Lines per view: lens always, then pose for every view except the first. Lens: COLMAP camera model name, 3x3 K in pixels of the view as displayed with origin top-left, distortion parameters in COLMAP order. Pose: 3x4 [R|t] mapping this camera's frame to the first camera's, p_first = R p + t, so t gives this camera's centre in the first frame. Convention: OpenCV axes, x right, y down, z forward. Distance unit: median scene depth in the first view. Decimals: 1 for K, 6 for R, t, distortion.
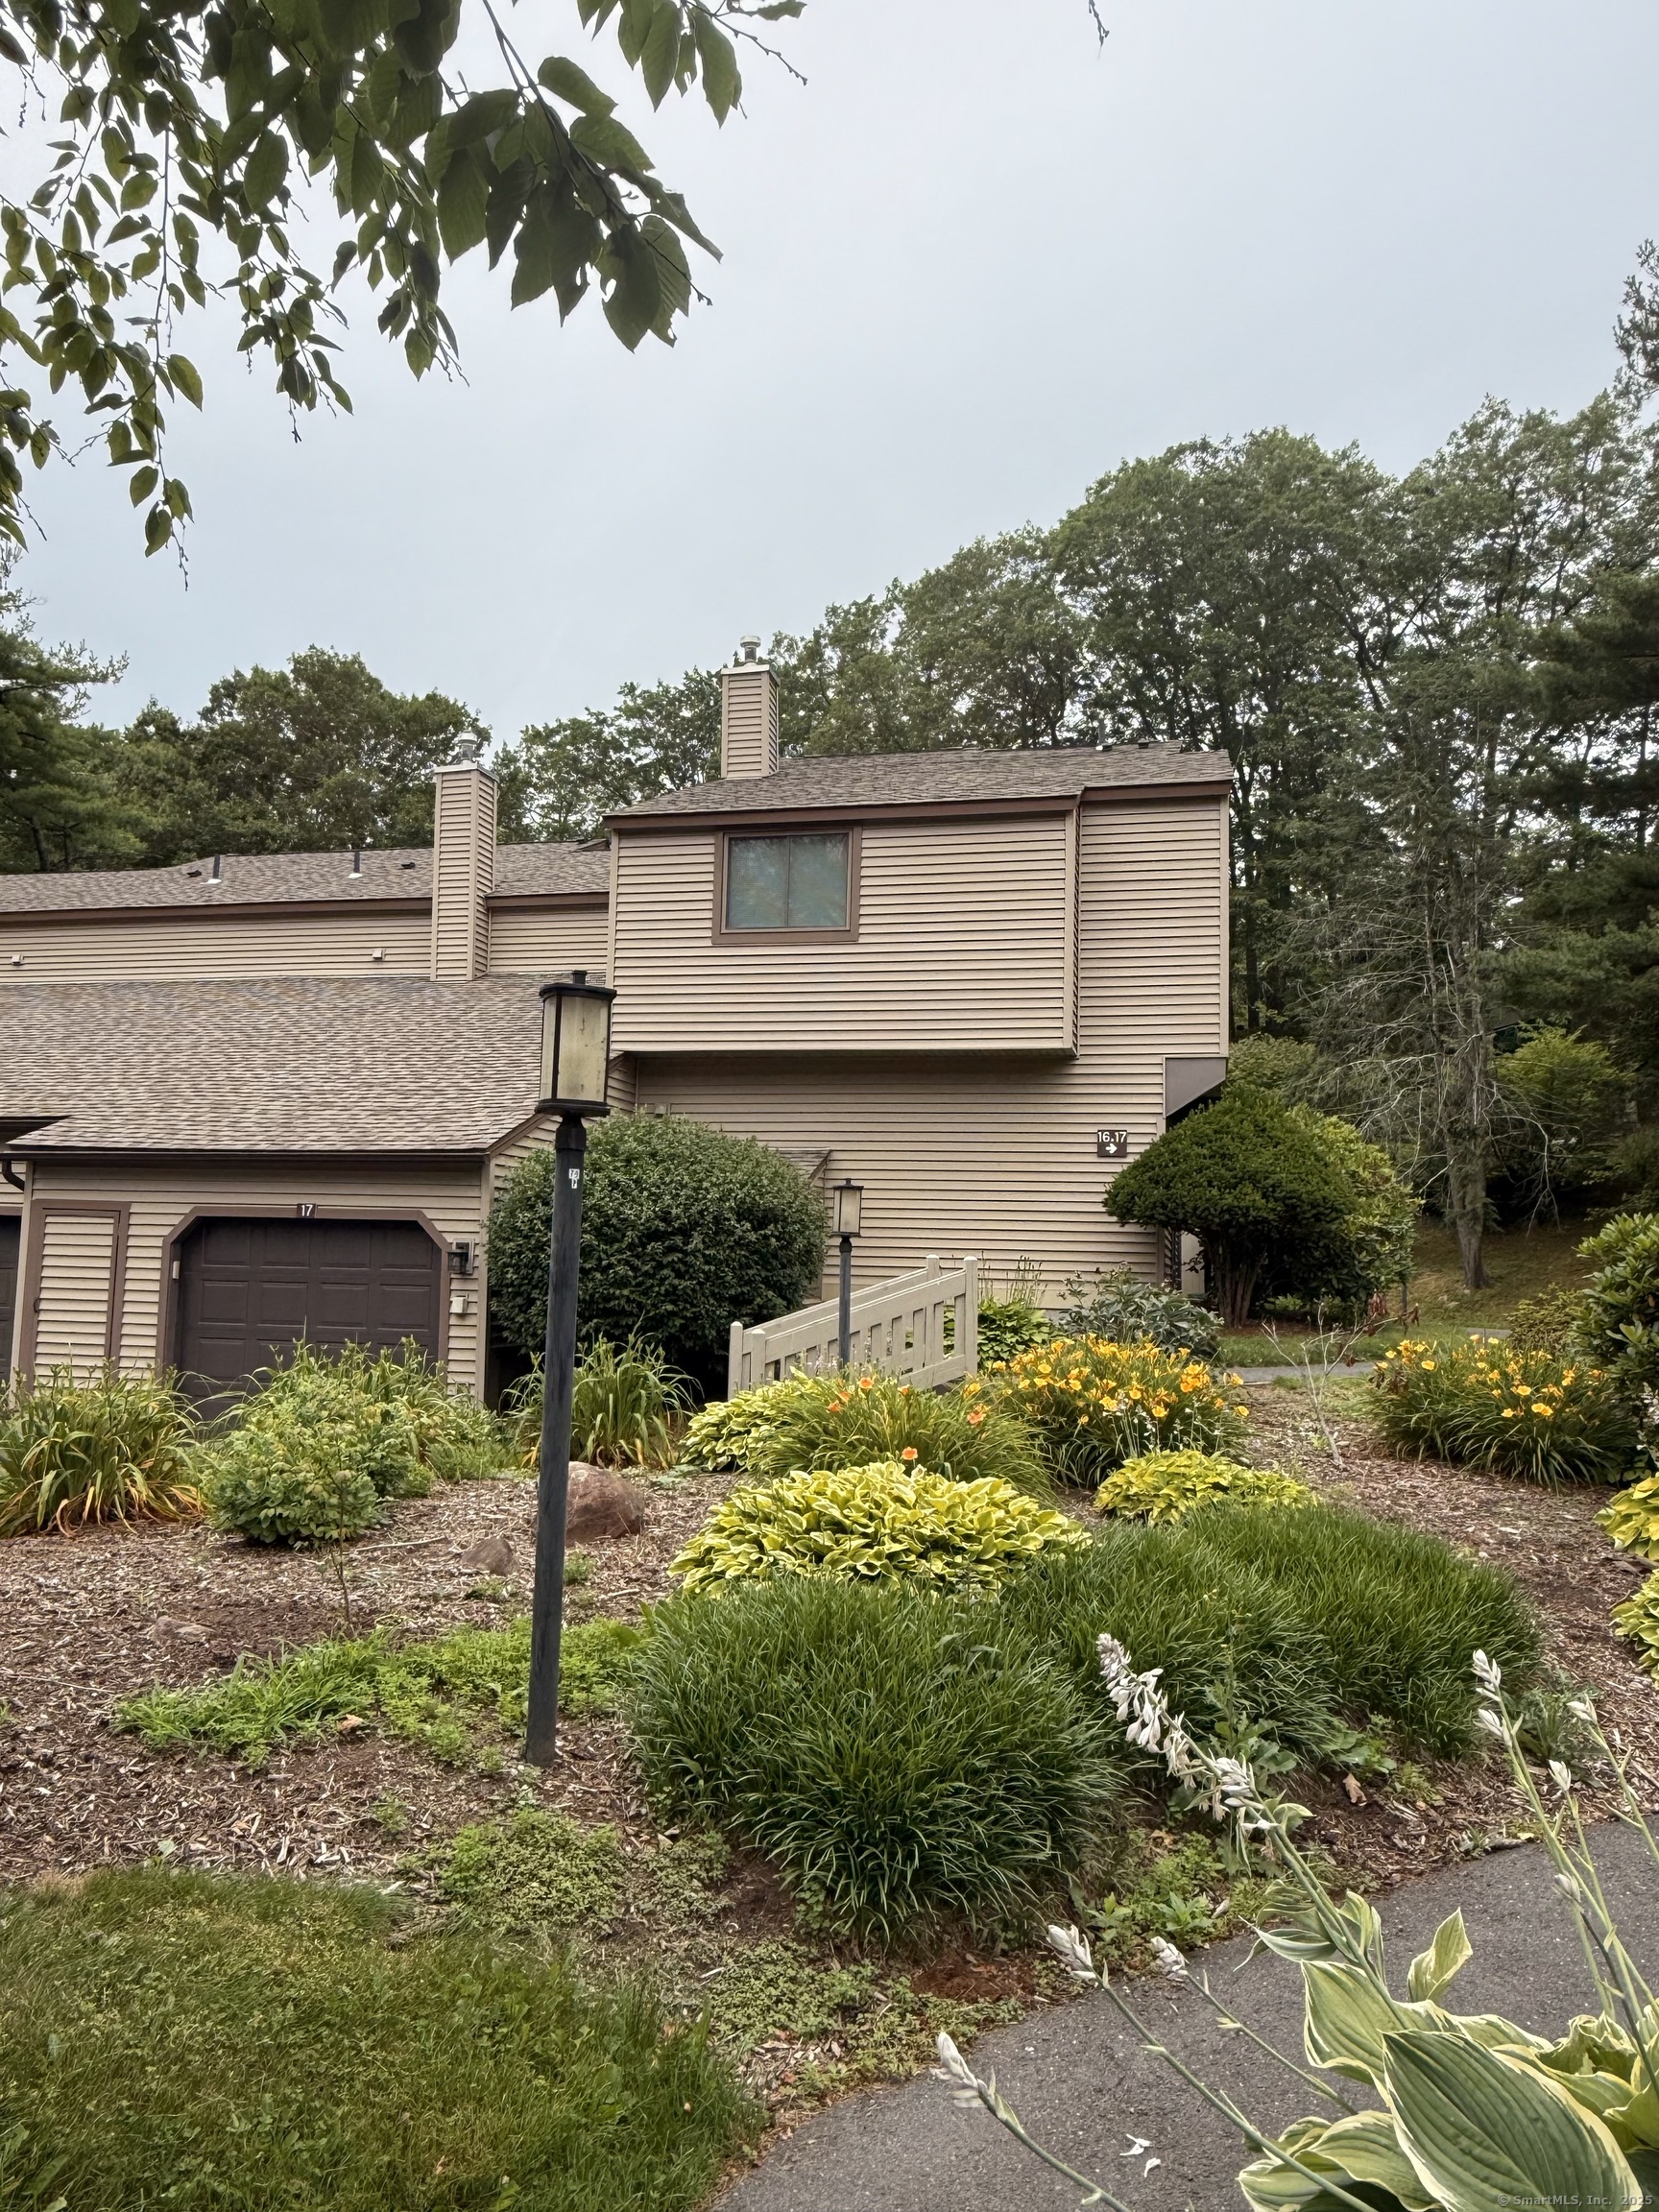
lens RADIAL K [[1568.4, 0, 829.7], [0, 1568.4, 1098.5], [0, 0, 1]] dist [-0.004318, -0.000021]
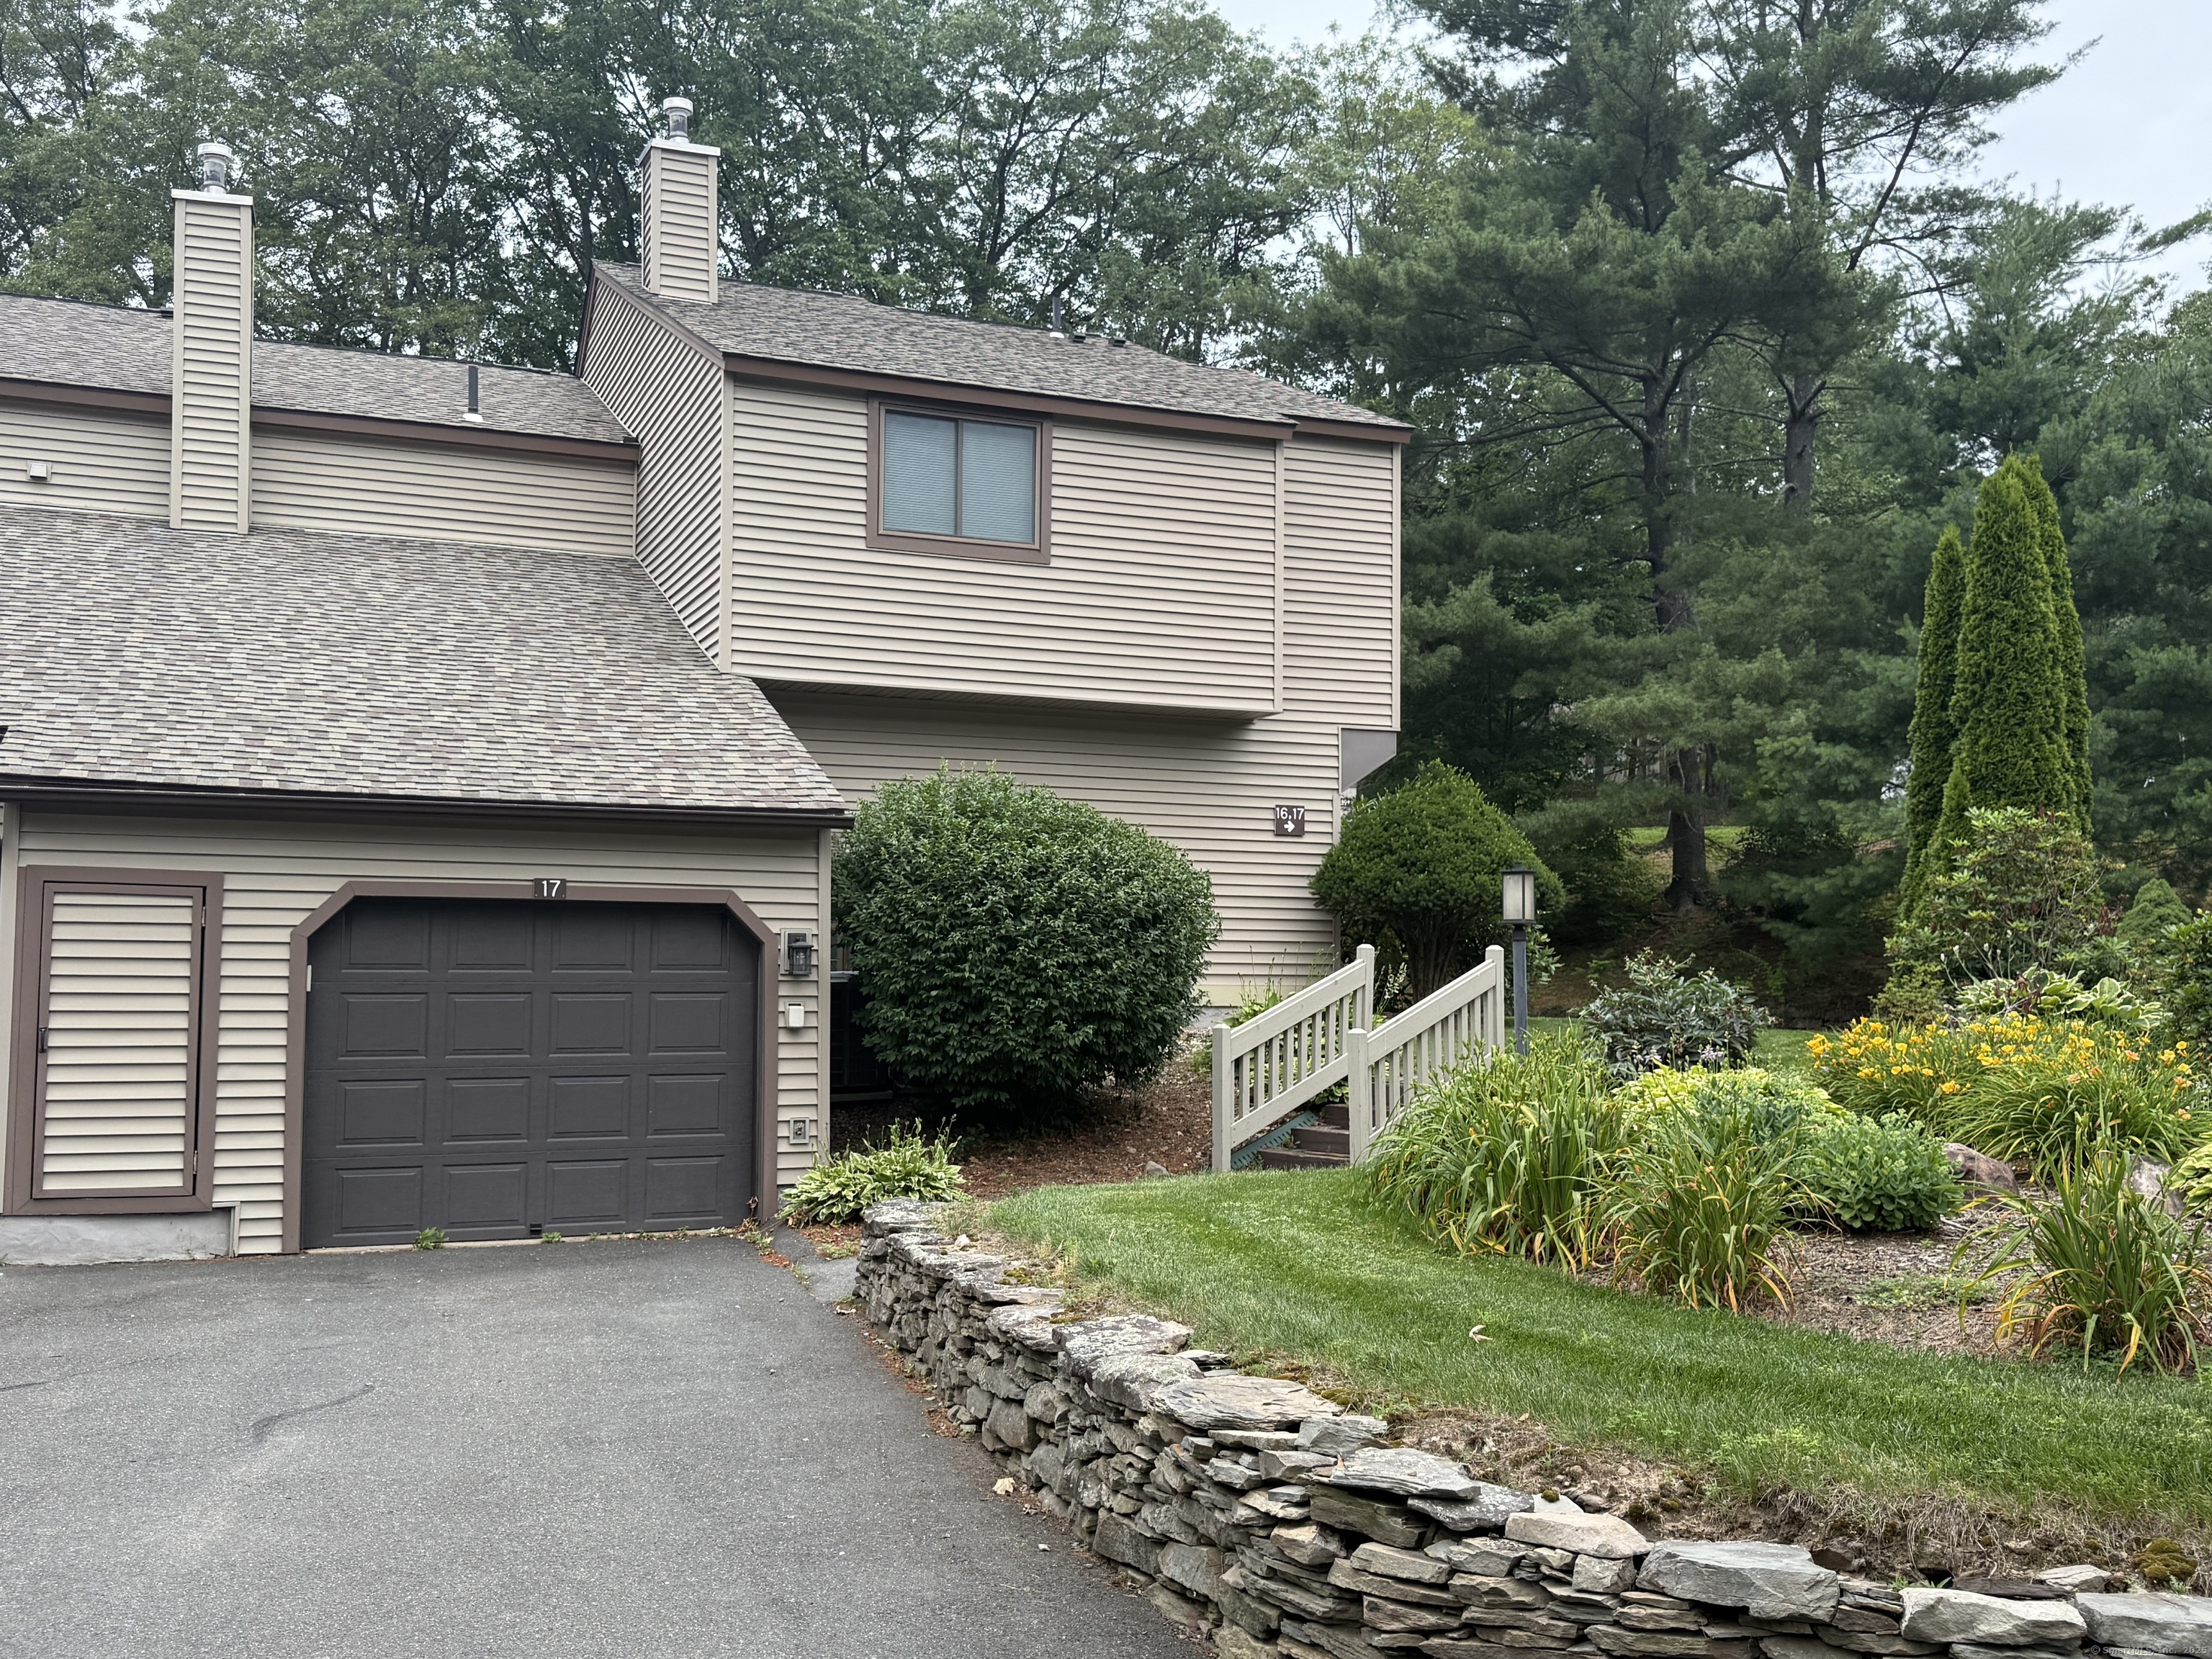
lens RADIAL K [[2145.9, 0, 1108.5], [0, 2145.9, 836.6], [0, 0, 1]] dist [0.054544, 0.000000]
pose [[0.807363, 0.023373, 0.589592, -0.671698], [-0.050483, 0.998288, 0.029555, 0.007284], [-0.587891, -0.053626, 0.807160, 0.080290]]
